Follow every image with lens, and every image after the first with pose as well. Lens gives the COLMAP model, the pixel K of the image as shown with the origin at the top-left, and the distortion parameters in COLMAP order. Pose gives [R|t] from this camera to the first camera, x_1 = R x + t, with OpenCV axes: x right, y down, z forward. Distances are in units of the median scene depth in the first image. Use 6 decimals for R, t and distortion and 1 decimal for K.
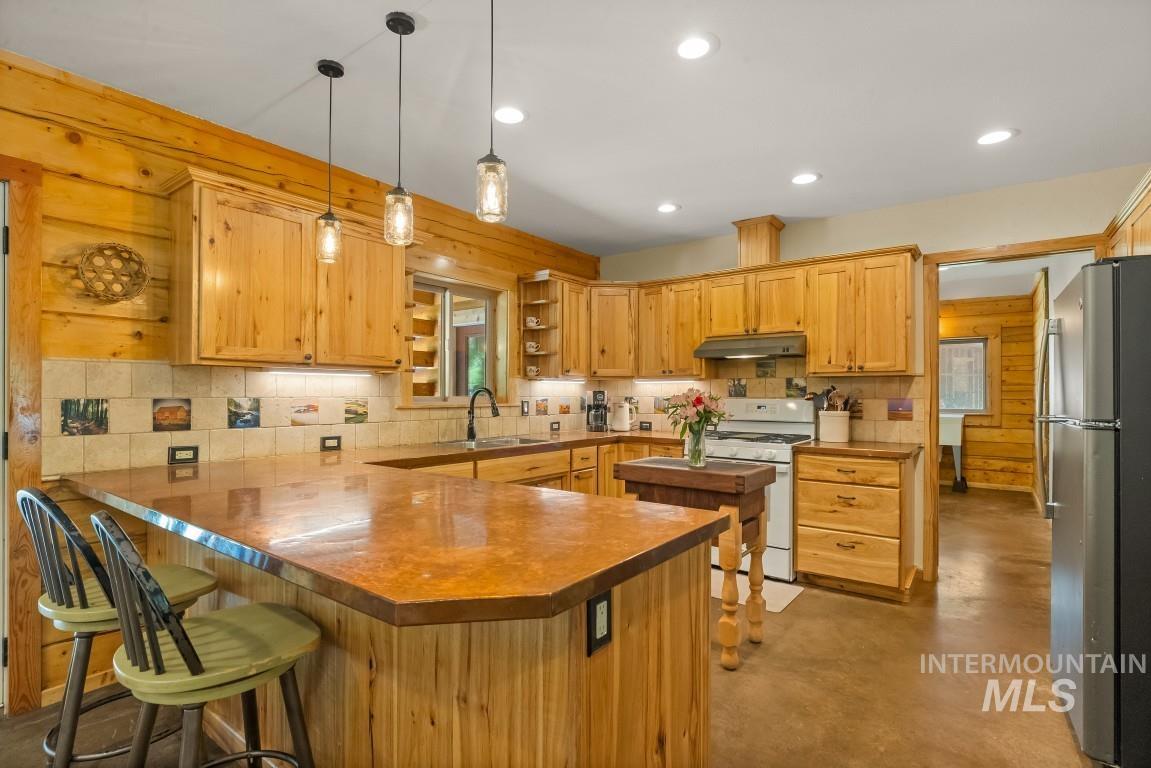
lens RADIAL K [[557.5, 0, 576.4], [0, 557.5, 391.0], [0, 0, 1]] dist [-0.000748, -0.000279]
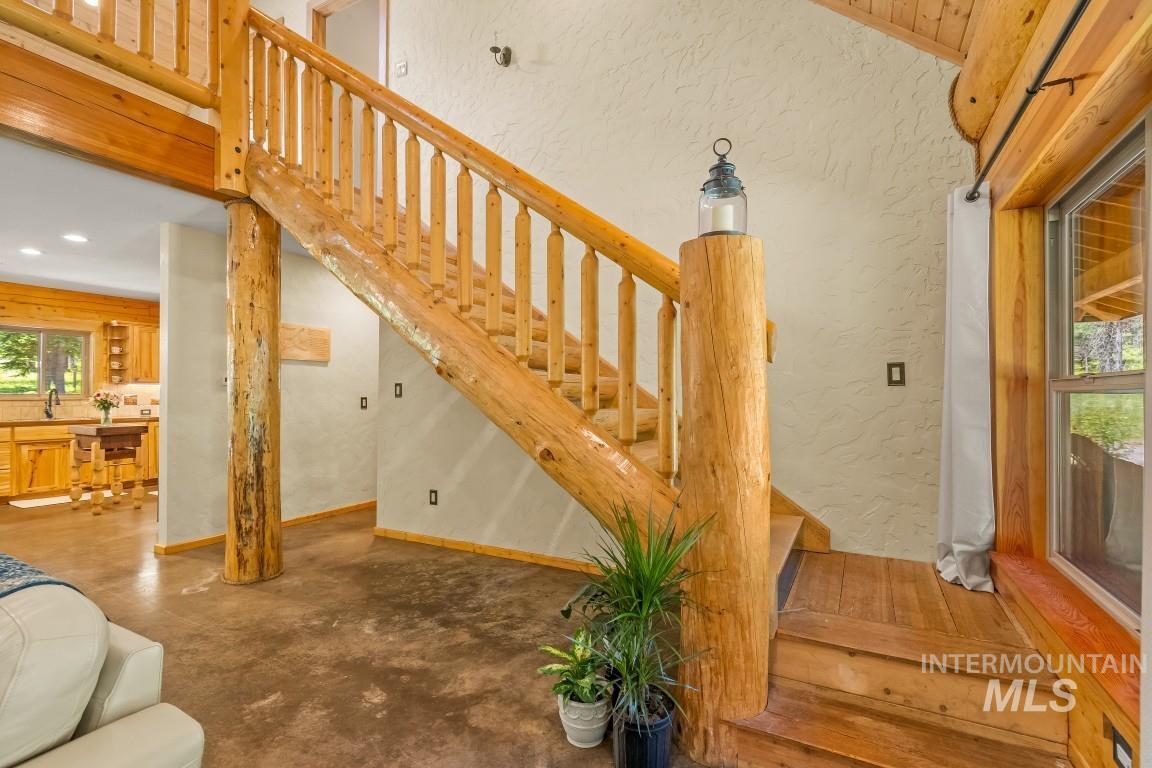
lens RADIAL K [[531.8, 0, 576.9], [0, 531.8, 385.7], [0, 0, 1]] dist [-0.005690, 0.004711]
pose [[0.990624, -0.003101, 0.136585, 1.116297], [0.004513, 0.999939, -0.010034, 0.007710], [-0.136545, 0.010556, 0.990578, -0.805721]]
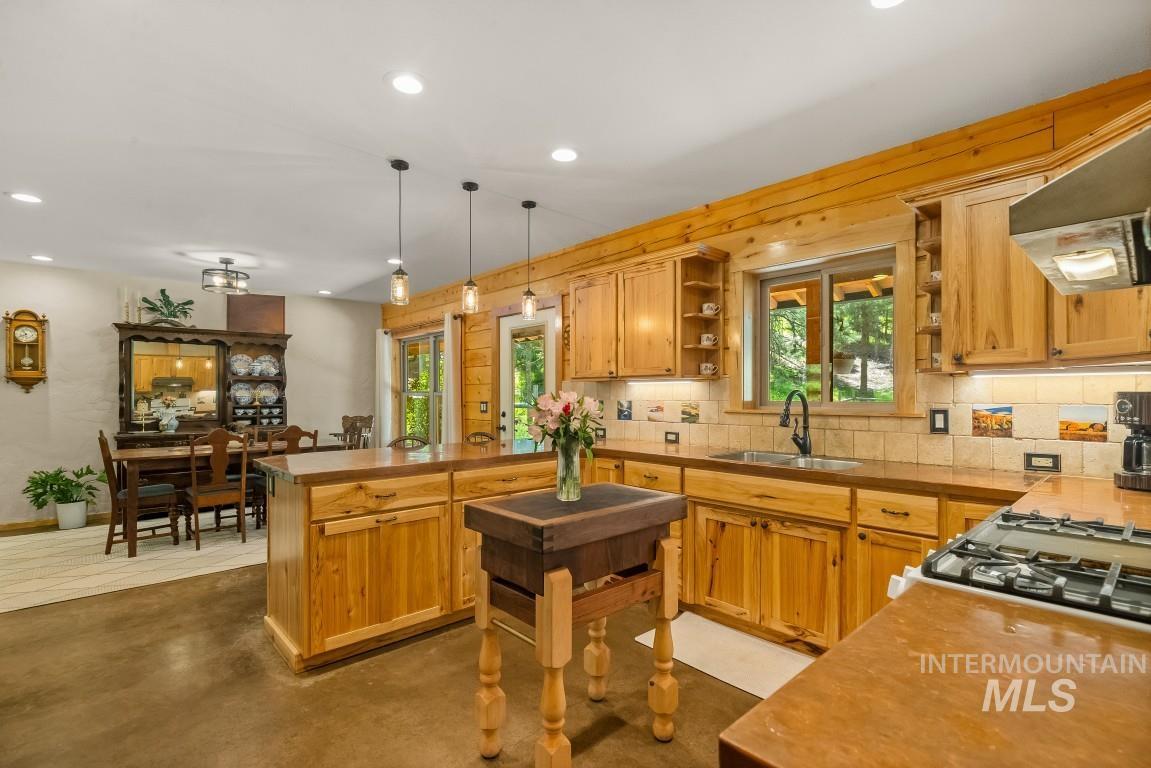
lens RADIAL K [[531.3, 0, 572.9], [0, 531.3, 391.8], [0, 0, 1]] dist [-0.005690, 0.004711]
pose [[-0.188667, -0.009667, -0.981994, 0.571516], [0.004568, 0.999932, -0.010721, 0.002473], [0.982031, -0.006508, -0.188610, 0.739116]]
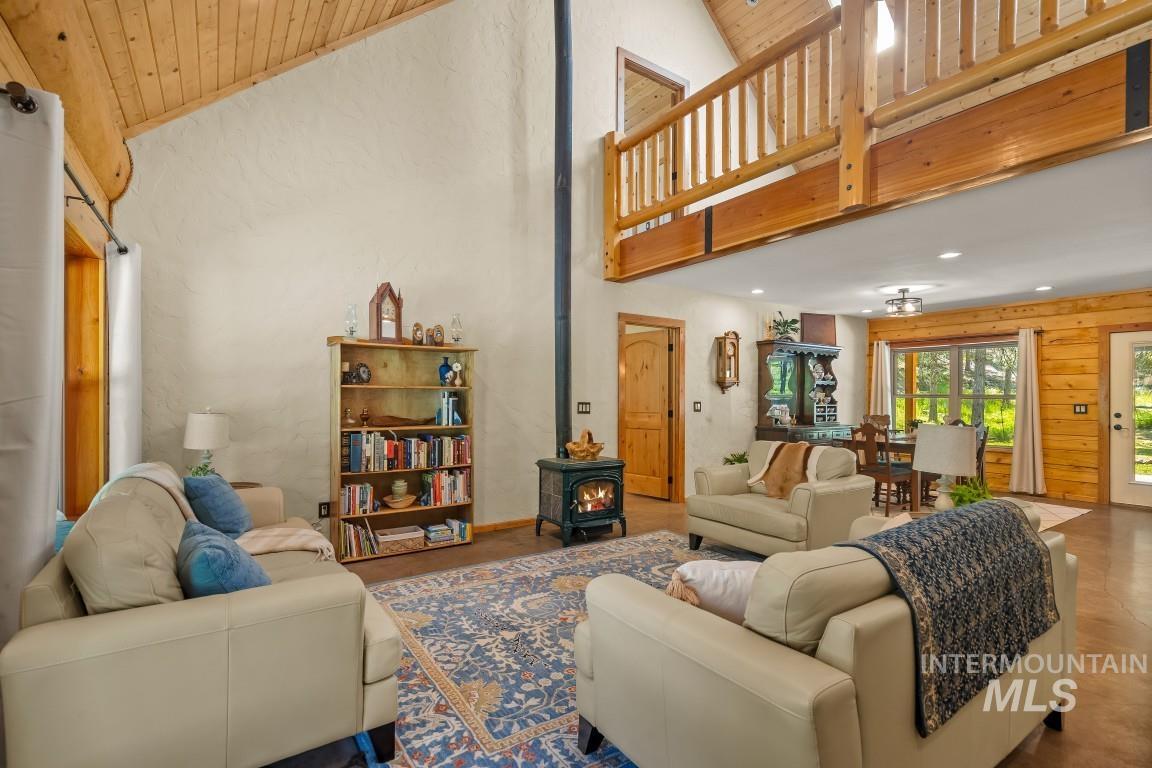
lens RADIAL K [[531.8, 0, 576.5], [0, 531.8, 398.1], [0, 0, 1]] dist [-0.005690, 0.004711]
pose [[-0.329797, -0.003108, -0.944047, 1.259655], [-0.004983, 0.999986, -0.001551, 0.003681], [0.944039, 0.004193, -0.329808, -0.589903]]
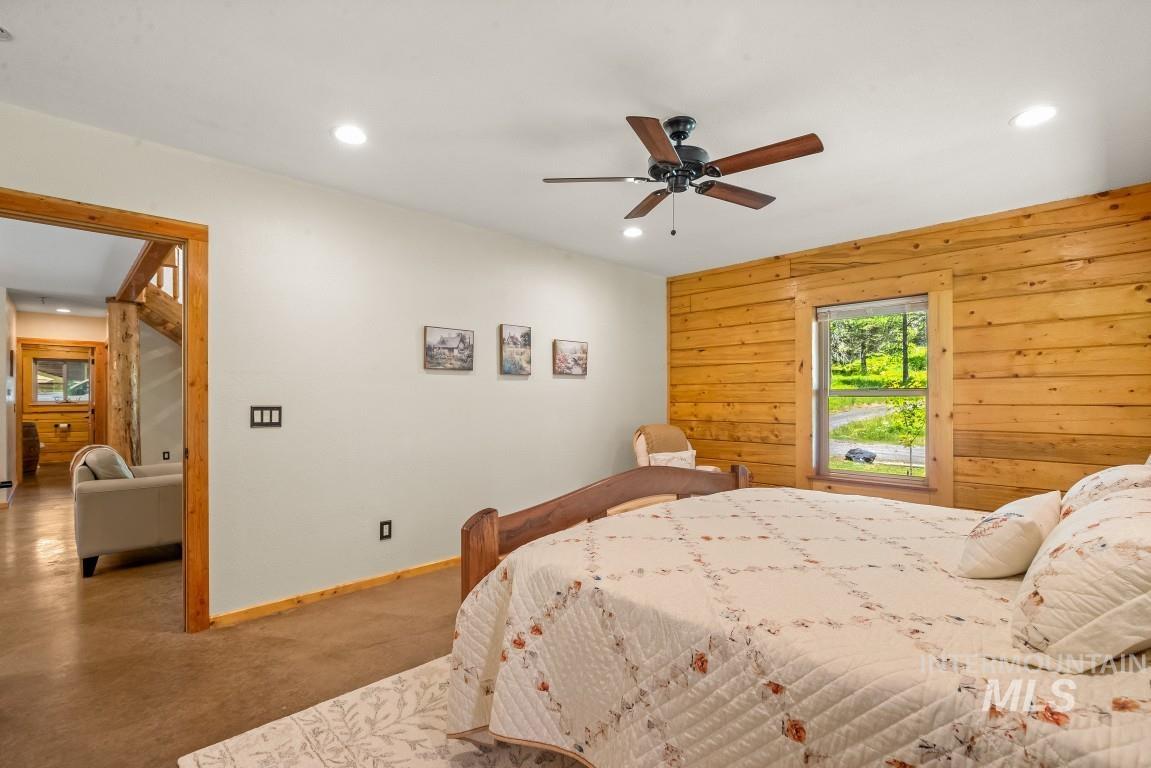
lens RADIAL K [[531.3, 0, 572.3], [0, 531.3, 401.2], [0, 0, 1]] dist [-0.005690, 0.004711]
pose [[0.167702, -0.008908, 0.985798, -0.659312], [0.001604, 0.999960, 0.008763, -0.000616], [-0.985837, 0.000112, 0.167709, -1.535297]]
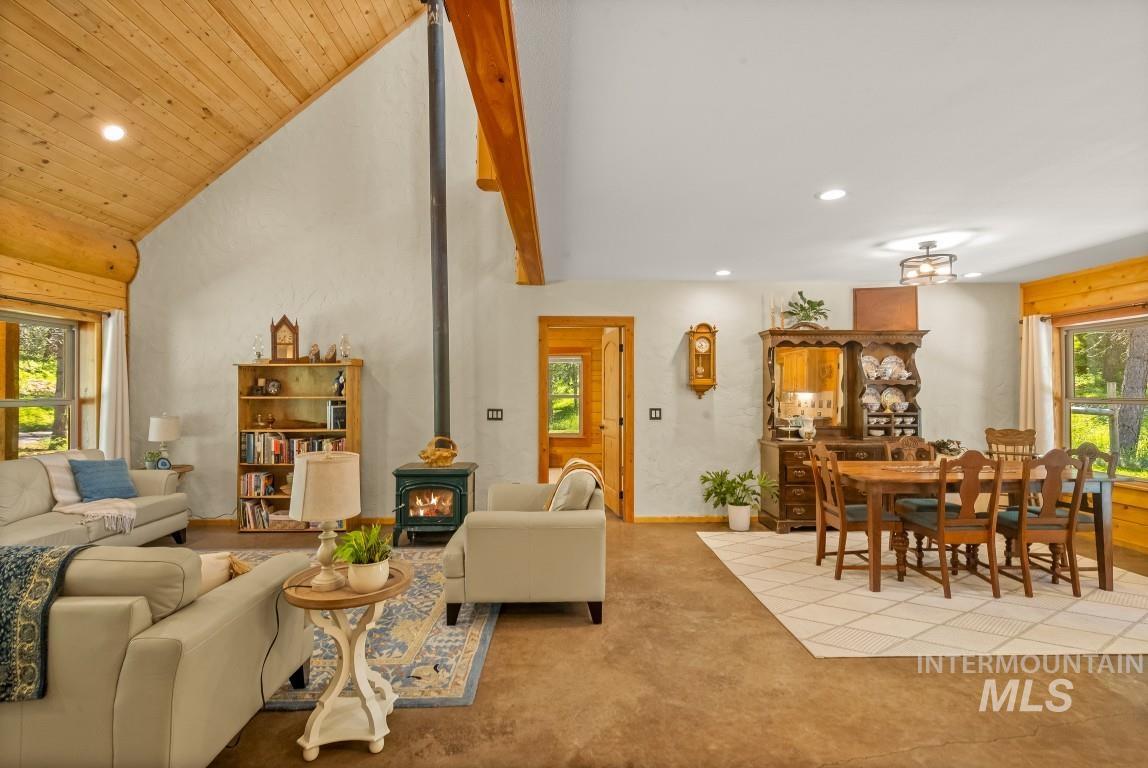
lens RADIAL K [[529.9, 0, 574.7], [0, 529.9, 384.2], [0, 0, 1]] dist [-0.005690, 0.004711]
pose [[-0.785948, -0.011571, -0.618184, 0.678668], [-0.002399, 0.999874, -0.015665, -0.028490], [0.618287, -0.010828, -0.785877, 0.138703]]
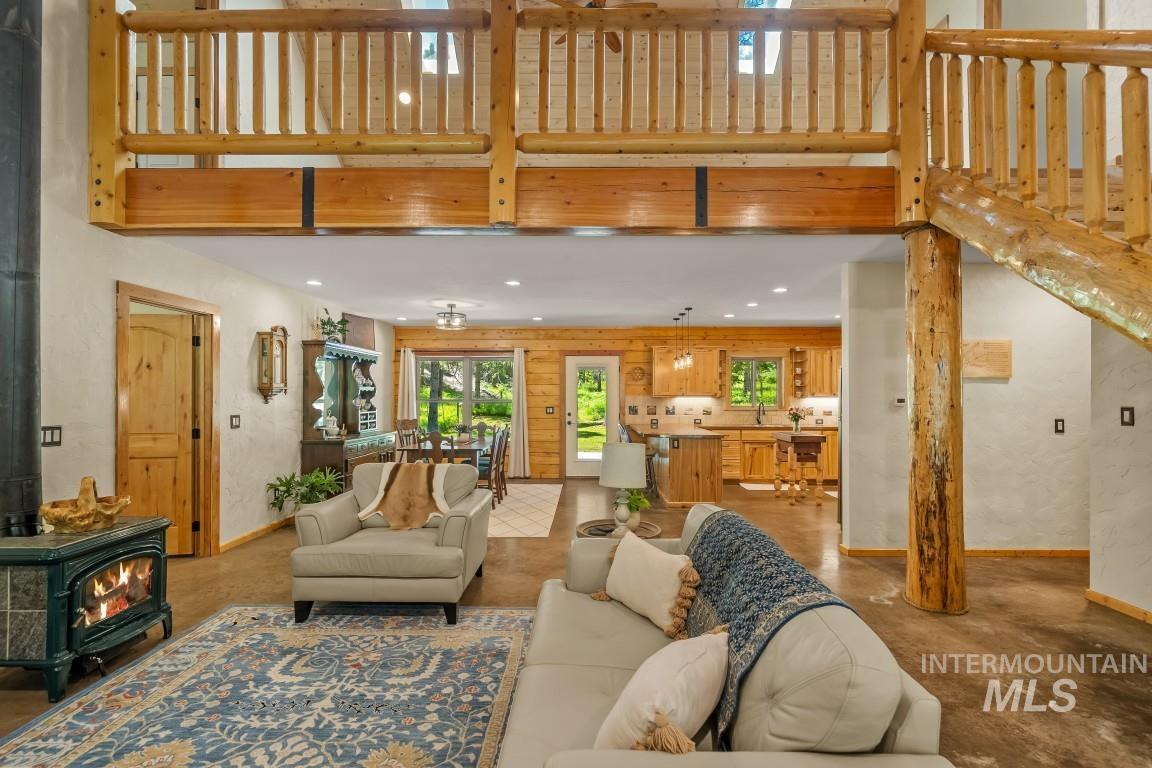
lens RADIAL K [[531.8, 0, 581.0], [0, 531.8, 389.3], [0, 0, 1]] dist [-0.005690, 0.004711]
pose [[0.587343, -0.013495, -0.809226, 1.071667], [0.002721, 0.999888, -0.014699, -0.026743], [0.809334, 0.006432, 0.587314, -0.834329]]
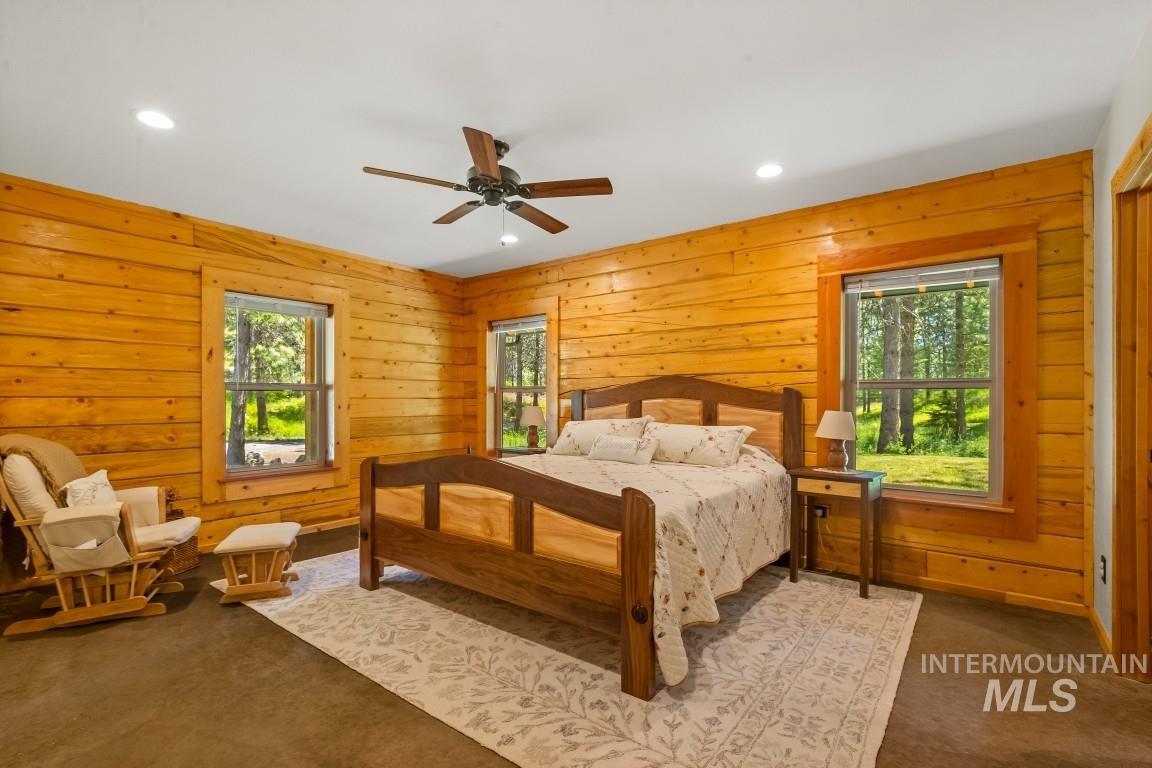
lens RADIAL K [[531.8, 0, 591.3], [0, 531.8, 398.6], [0, 0, 1]] dist [-0.005690, 0.004711]
pose [[-0.999993, -0.003308, 0.001465, -0.181504], [-0.003306, 0.999994, 0.001327, 0.012108], [-0.001469, 0.001322, -0.999998, -0.886611]]
